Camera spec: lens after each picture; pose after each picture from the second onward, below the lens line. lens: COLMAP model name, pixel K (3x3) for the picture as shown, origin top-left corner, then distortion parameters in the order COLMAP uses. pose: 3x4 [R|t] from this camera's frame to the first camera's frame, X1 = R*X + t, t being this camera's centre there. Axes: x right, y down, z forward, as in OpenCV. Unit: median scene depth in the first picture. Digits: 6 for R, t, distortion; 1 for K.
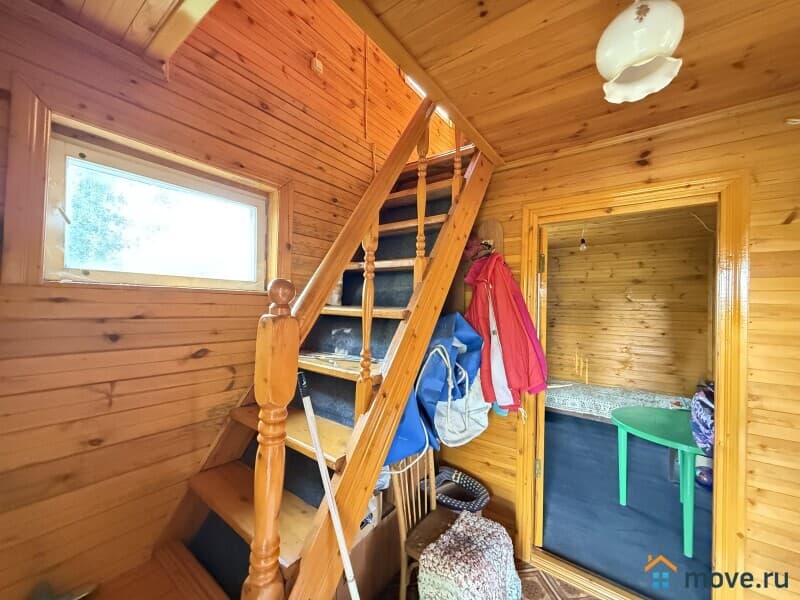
lens RADIAL K [[322.8, 0, 397.2], [0, 322.8, 300.8], [0, 0, 1]] dist [0.003502, 0.000212]
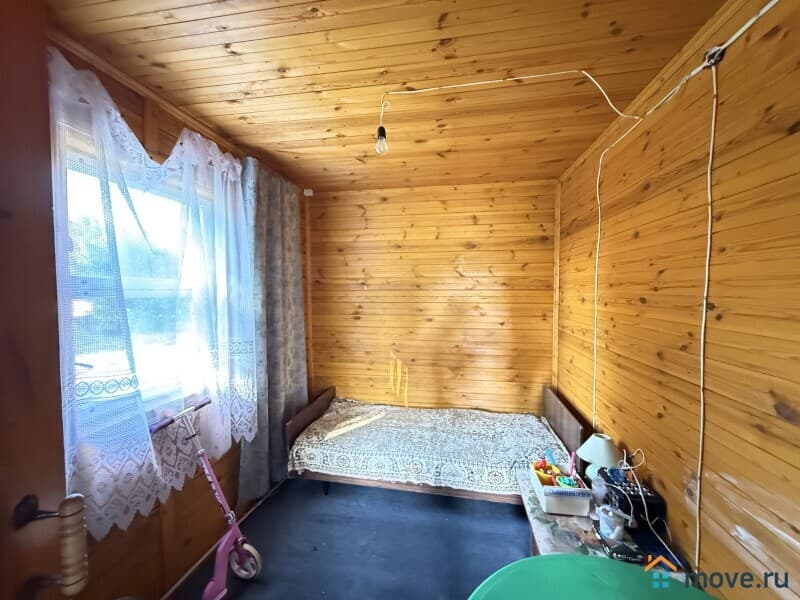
lens RADIAL K [[322.8, 0, 401.2], [0, 322.8, 300.6], [0, 0, 1]] dist [0.003502, 0.000212]
pose [[0.886803, -0.043080, 0.460135, 0.311386], [0.014828, 0.997785, 0.064841, 0.006860], [-0.461909, -0.050679, 0.885478, 0.479304]]
